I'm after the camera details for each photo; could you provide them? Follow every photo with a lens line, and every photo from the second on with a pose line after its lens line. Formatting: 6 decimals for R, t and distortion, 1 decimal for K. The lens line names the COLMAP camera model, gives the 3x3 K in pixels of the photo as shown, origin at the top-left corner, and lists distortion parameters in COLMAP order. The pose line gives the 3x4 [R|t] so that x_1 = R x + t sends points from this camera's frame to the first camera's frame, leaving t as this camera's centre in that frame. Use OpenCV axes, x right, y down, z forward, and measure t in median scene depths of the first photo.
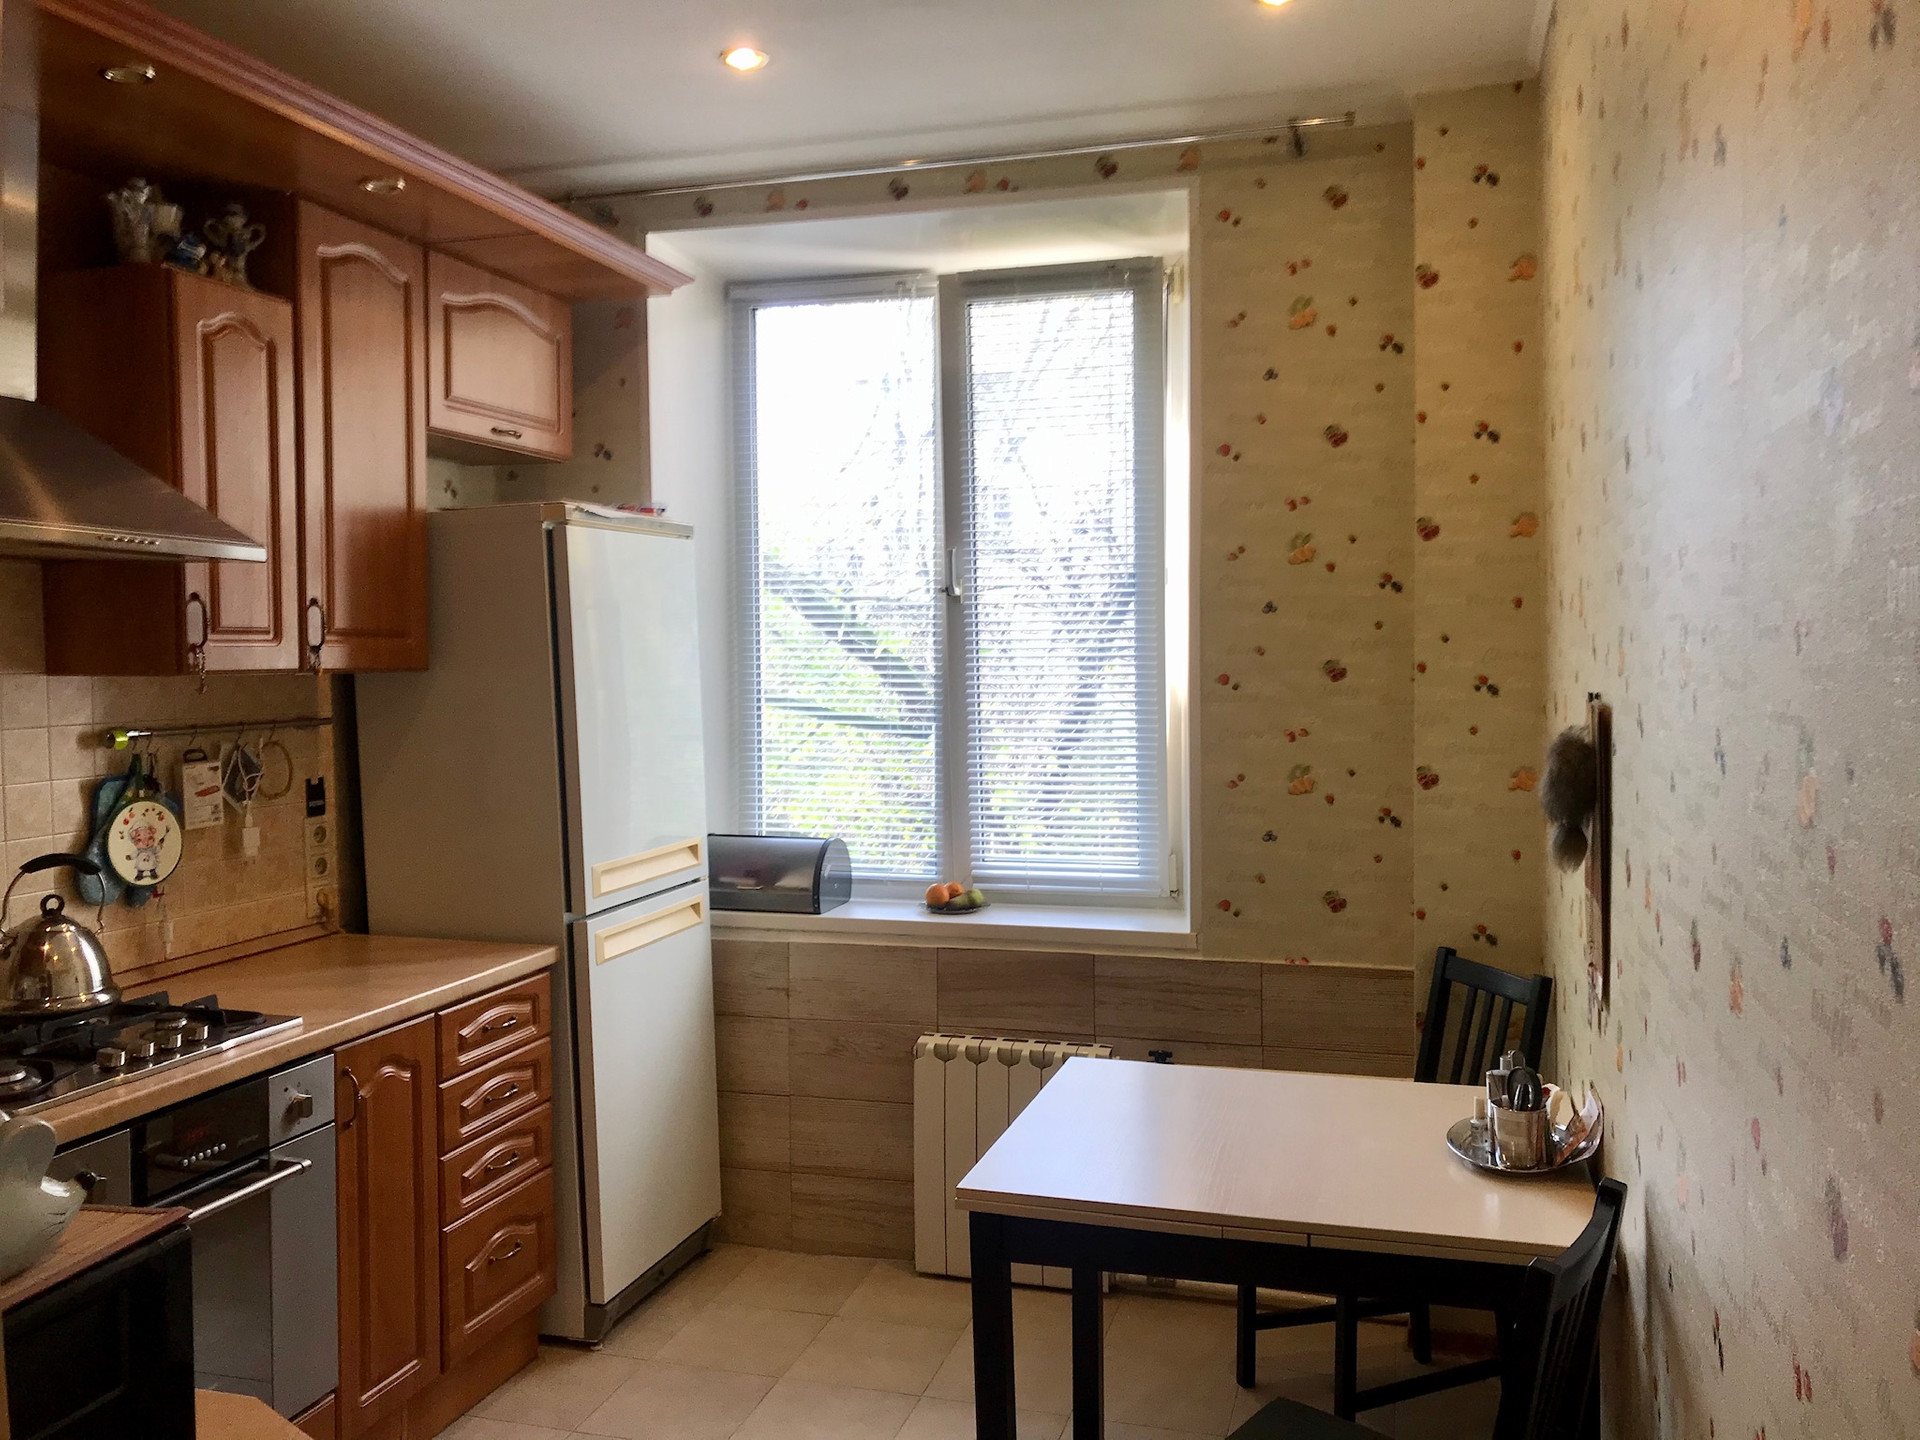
lens RADIAL K [[1565.7, 0, 964.2], [0, 1565.7, 703.8], [0, 0, 1]] dist [0.038738, -0.034825]
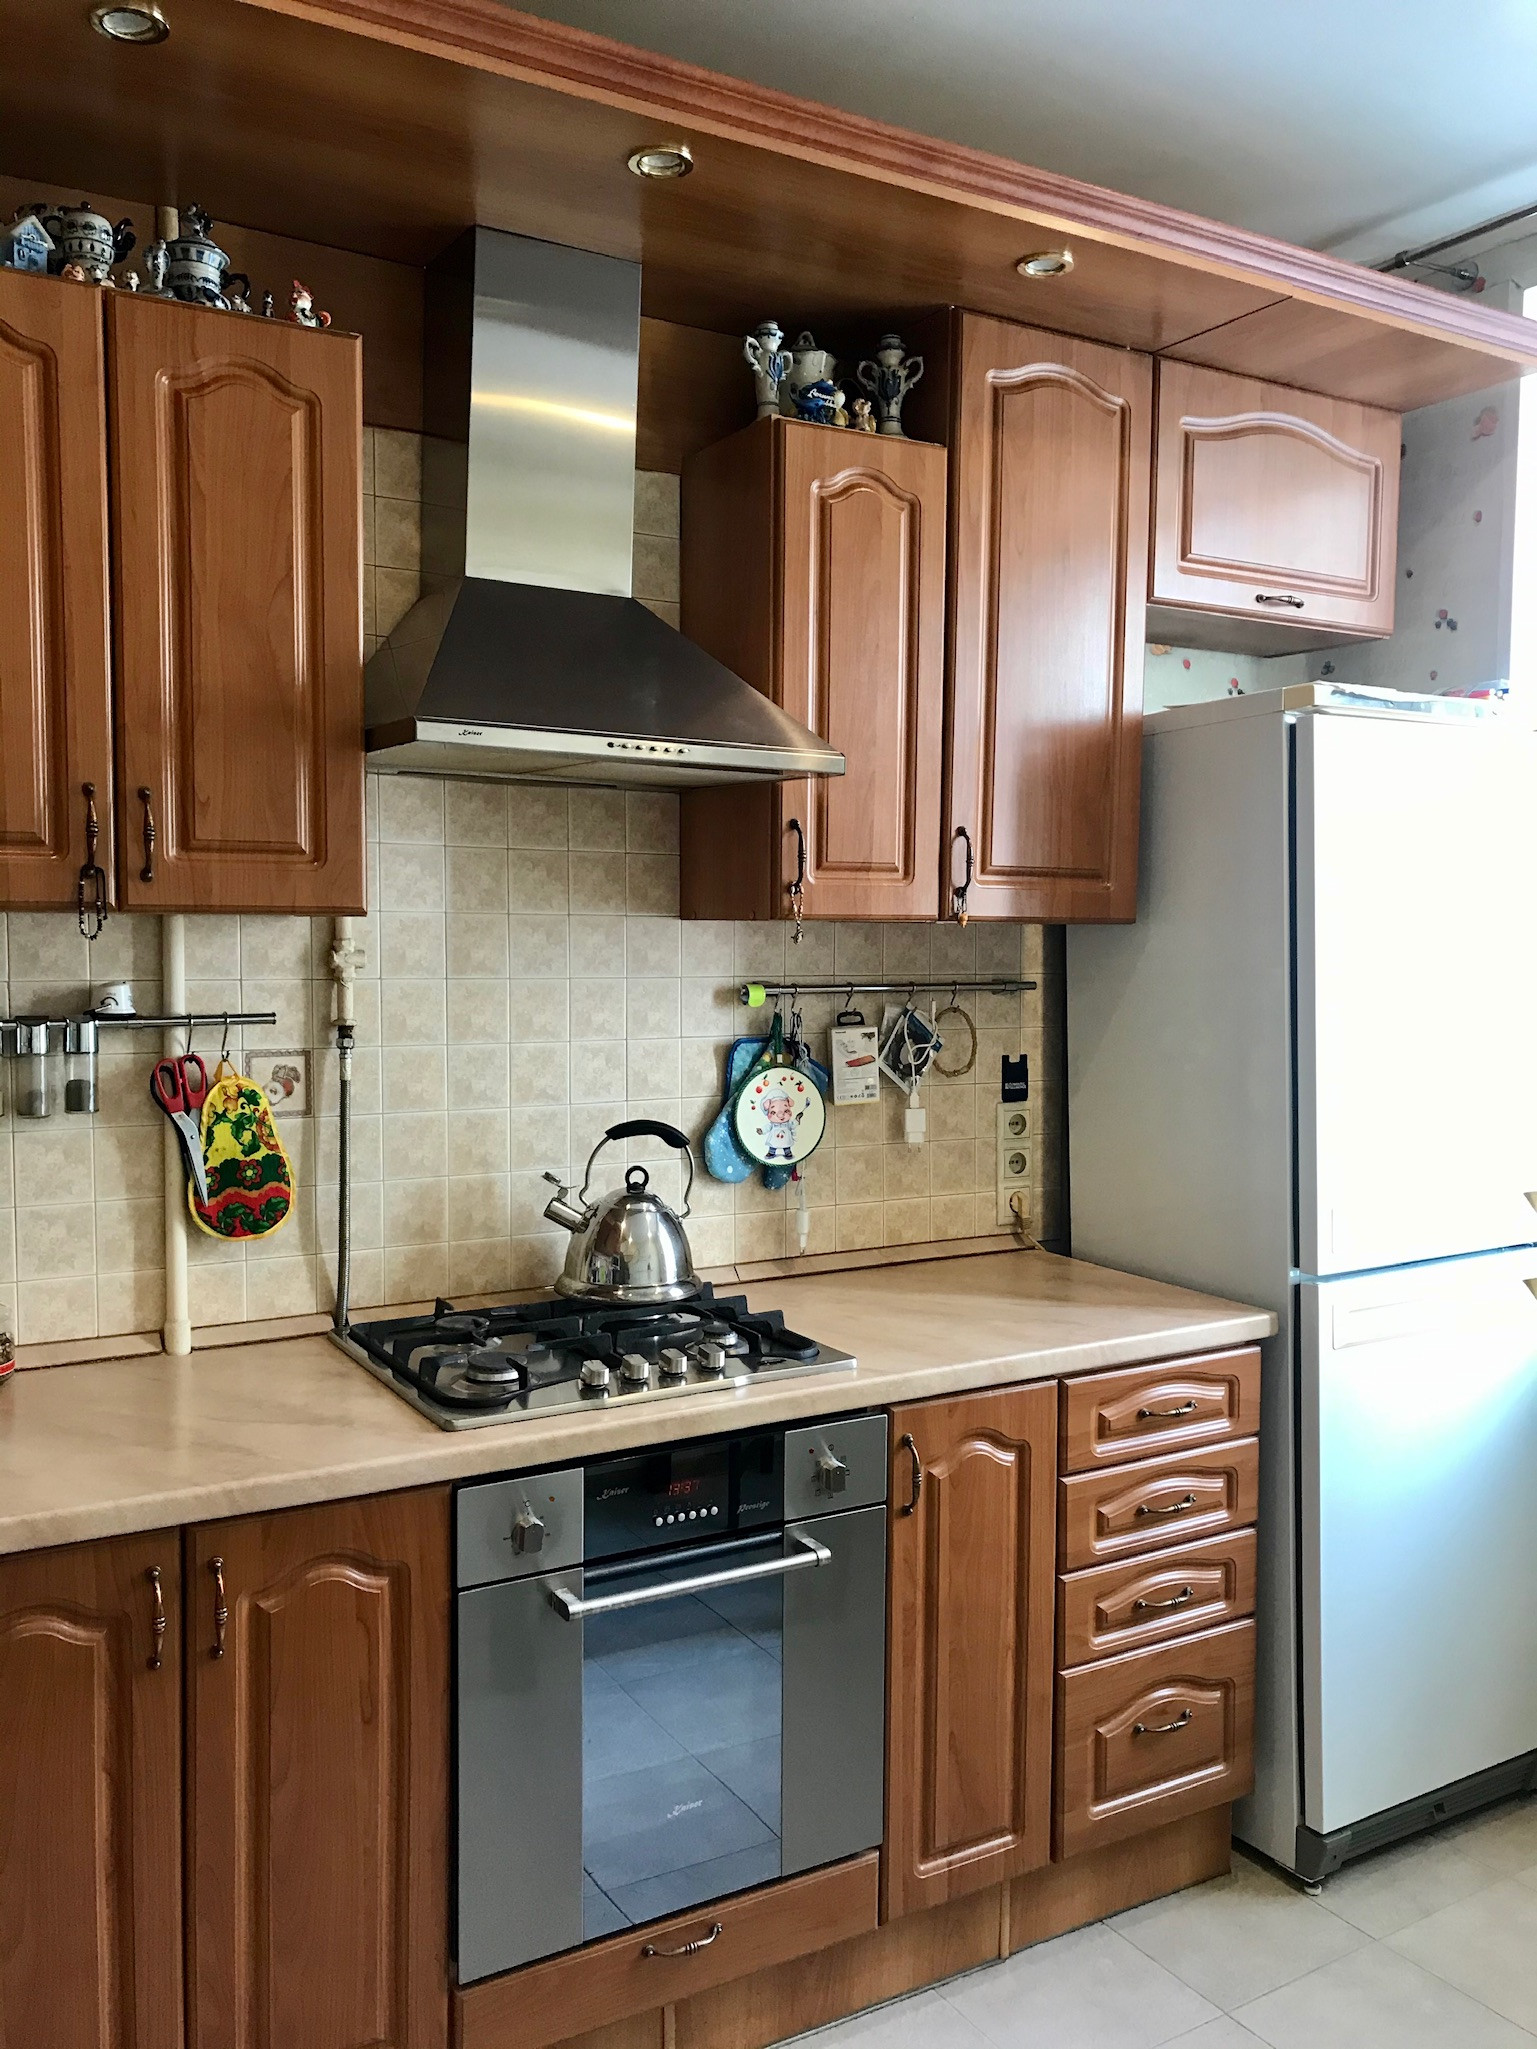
lens RADIAL K [[1670.9, 0, 752.5], [0, 1670.9, 1020.9], [0, 0, 1]] dist [0.038738, -0.034825]
pose [[0.738623, 0.050209, -0.672247, 0.076921], [-0.035046, 0.998734, 0.036088, 0.003587], [0.673208, -0.003096, 0.739447, 0.310727]]
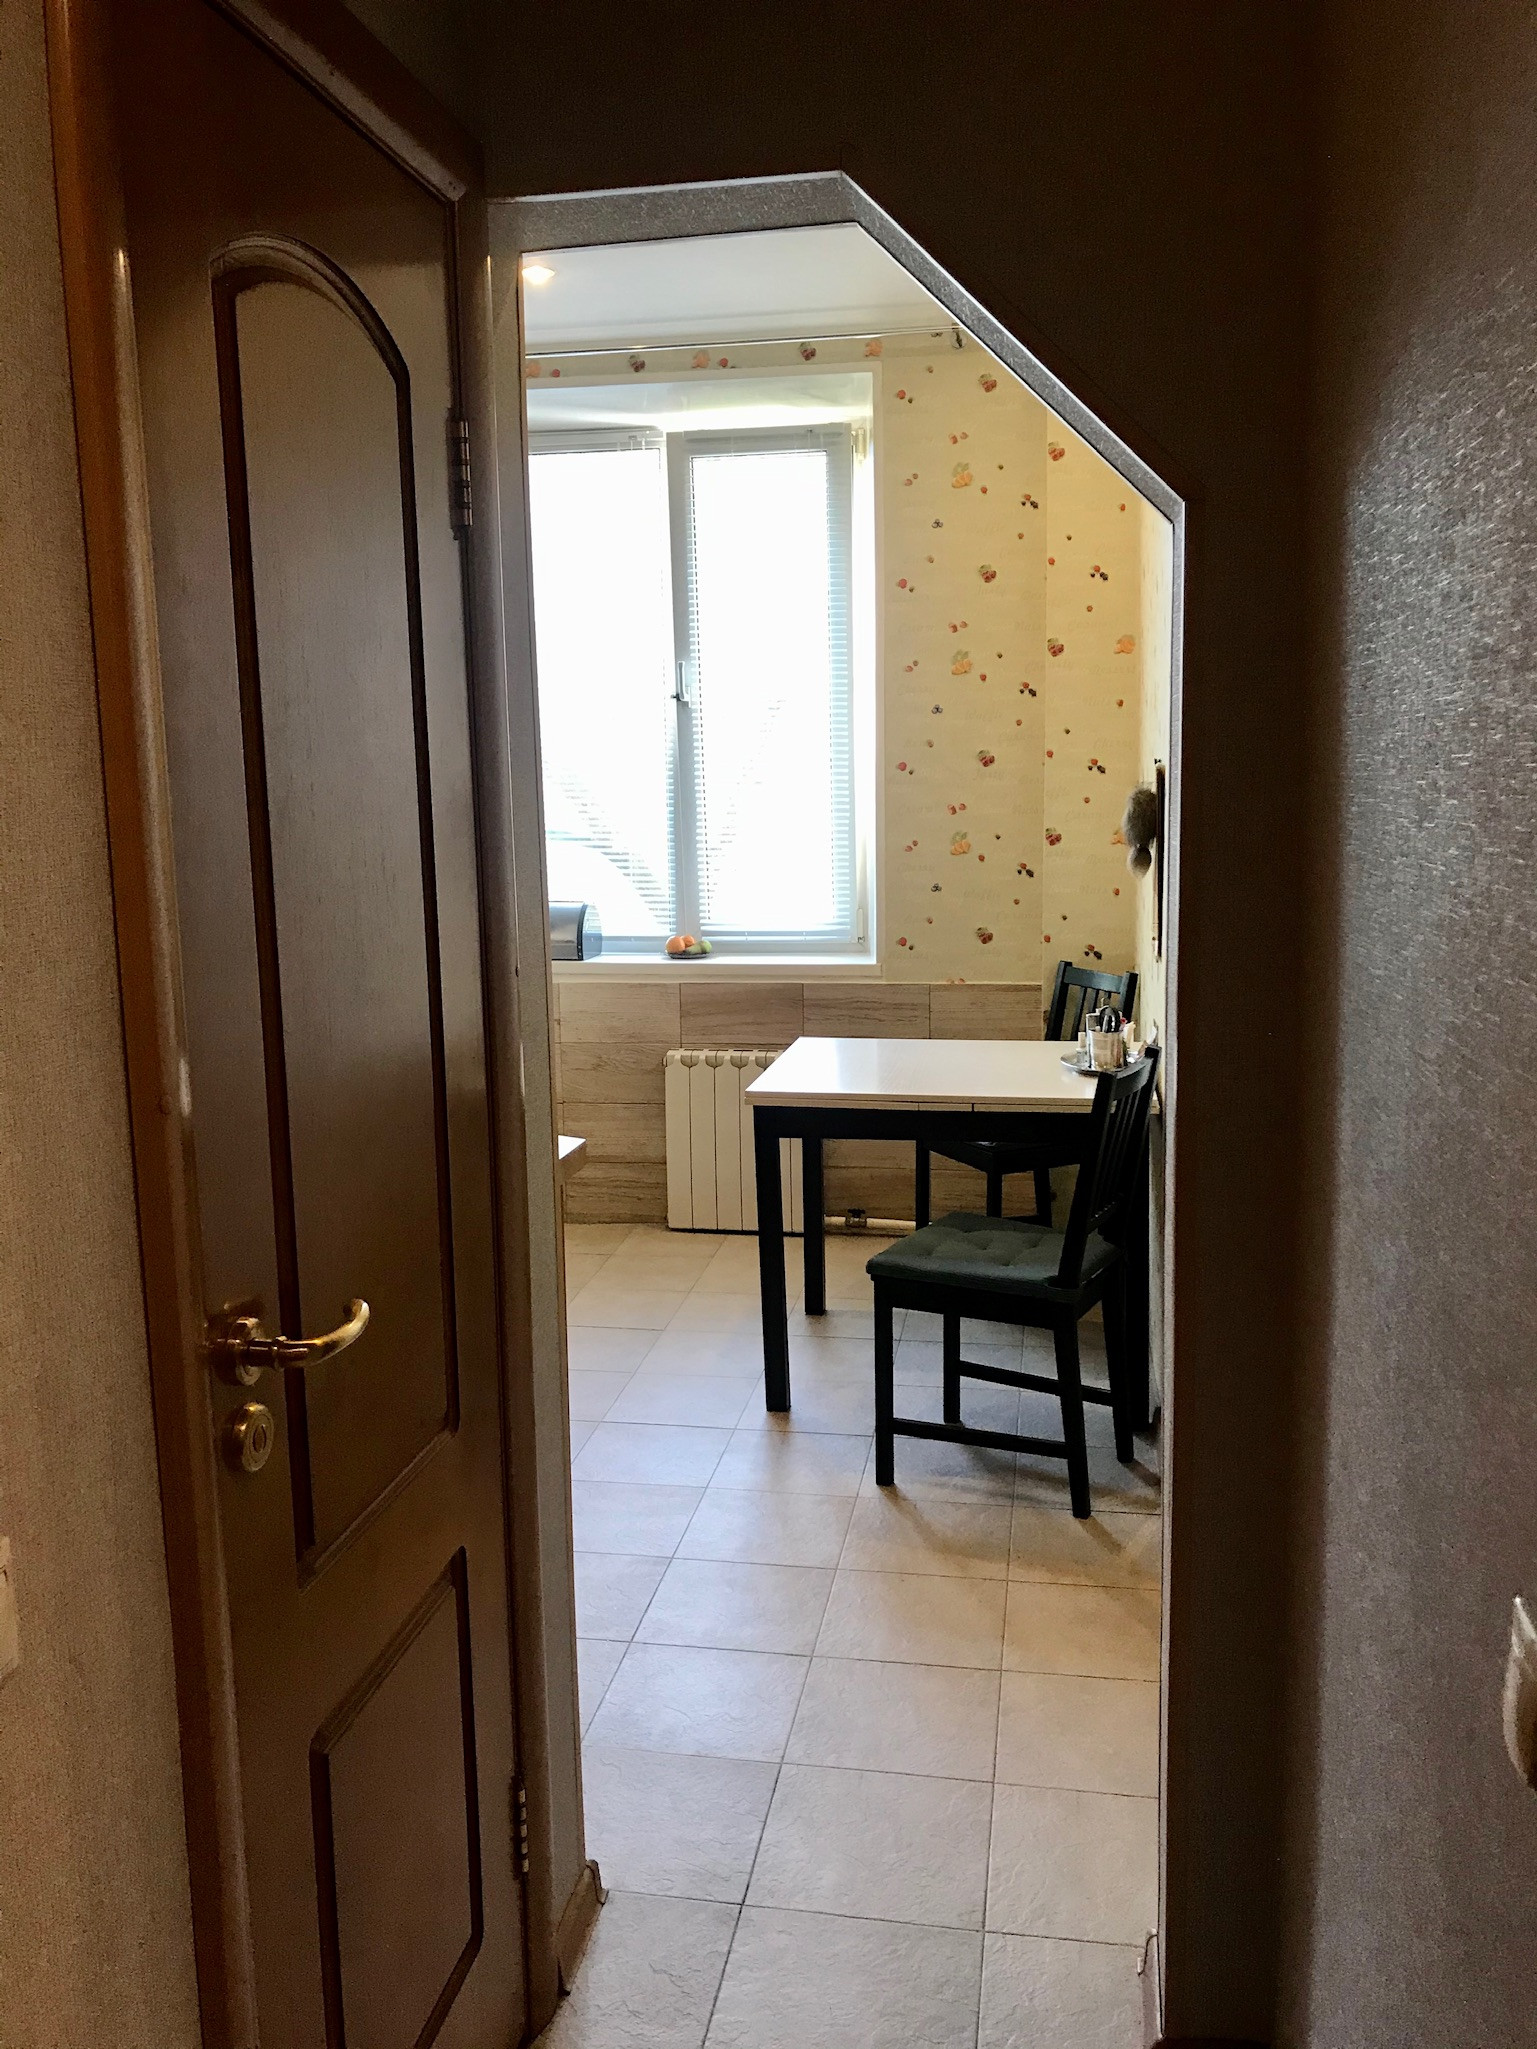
lens RADIAL K [[1670.9, 0, 766.9], [0, 1670.9, 1037.5], [0, 0, 1]] dist [0.038738, -0.034825]
pose [[0.993691, -0.025739, 0.109155, -0.098068], [0.012651, 0.992821, 0.118940, 0.039358], [-0.111433, -0.116809, 0.986883, -0.363987]]
